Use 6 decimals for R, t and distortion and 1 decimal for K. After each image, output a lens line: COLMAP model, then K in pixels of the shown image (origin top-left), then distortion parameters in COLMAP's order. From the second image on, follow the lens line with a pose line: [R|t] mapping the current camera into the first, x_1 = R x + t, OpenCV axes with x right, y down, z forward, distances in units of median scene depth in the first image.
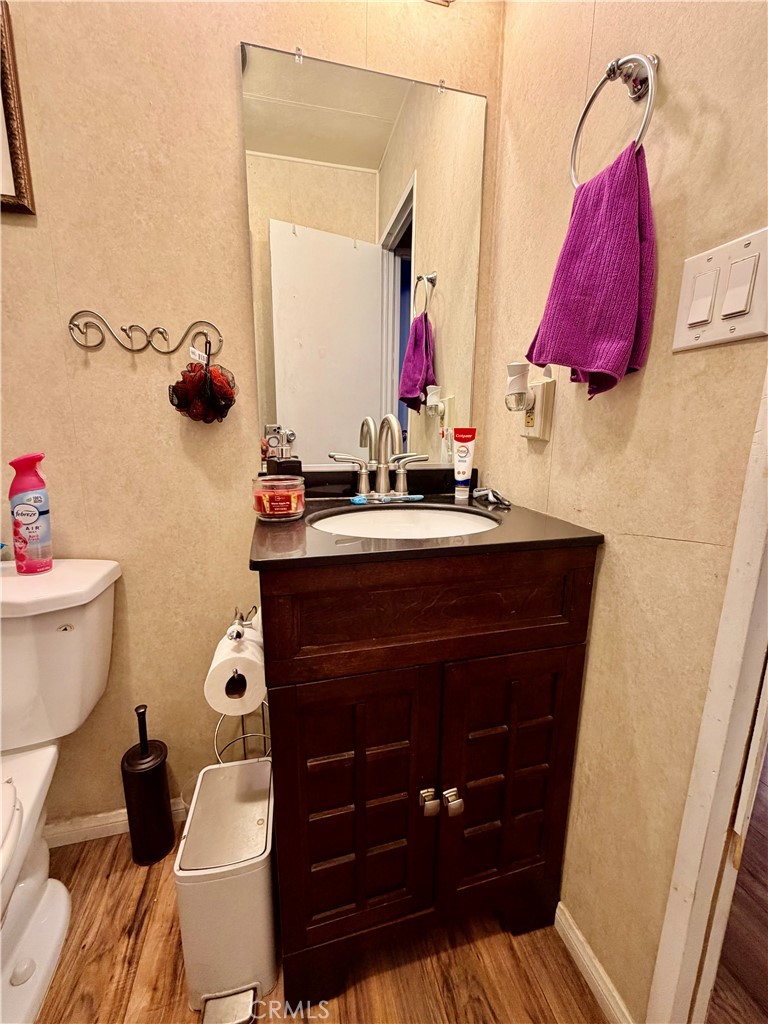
lens RADIAL K [[408.8, 0, 383.4], [0, 408.8, 510.0], [0, 0, 1]] dist [-0.000203, 0.000170]
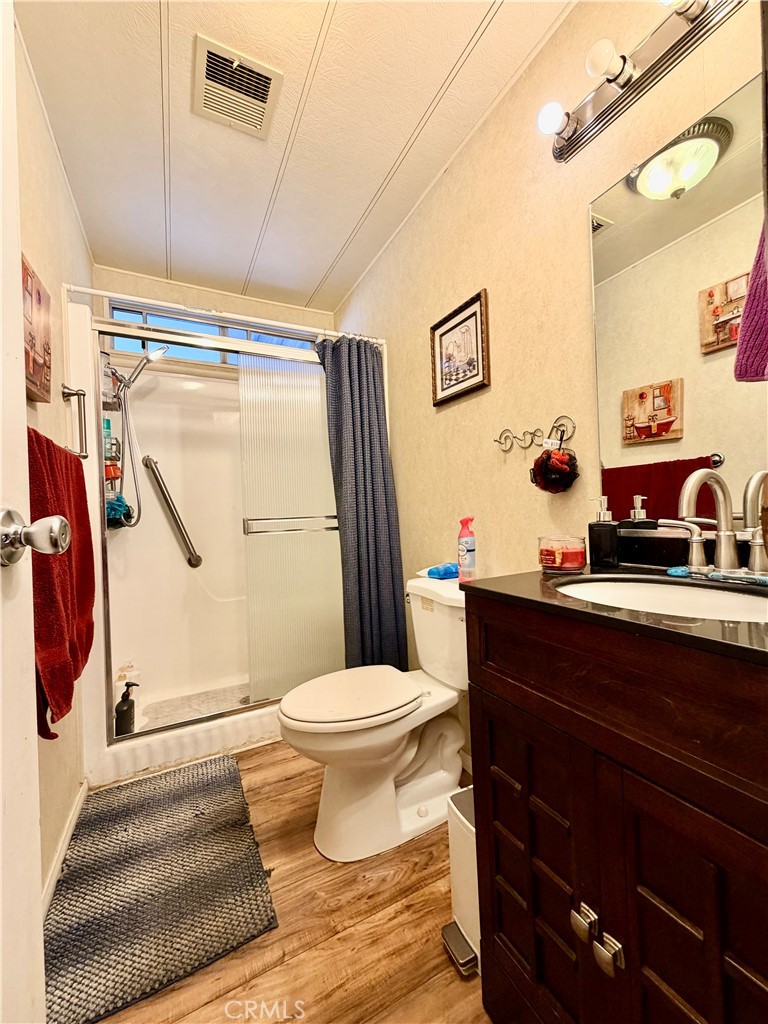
lens RADIAL K [[408.8, 0, 383.4], [0, 408.8, 510.0], [0, 0, 1]] dist [-0.000203, 0.000170]
pose [[0.222232, -0.018877, -0.974811, 0.722452], [-0.154232, 0.986543, -0.054265, -0.011775], [0.962718, 0.162406, 0.216330, 0.234314]]
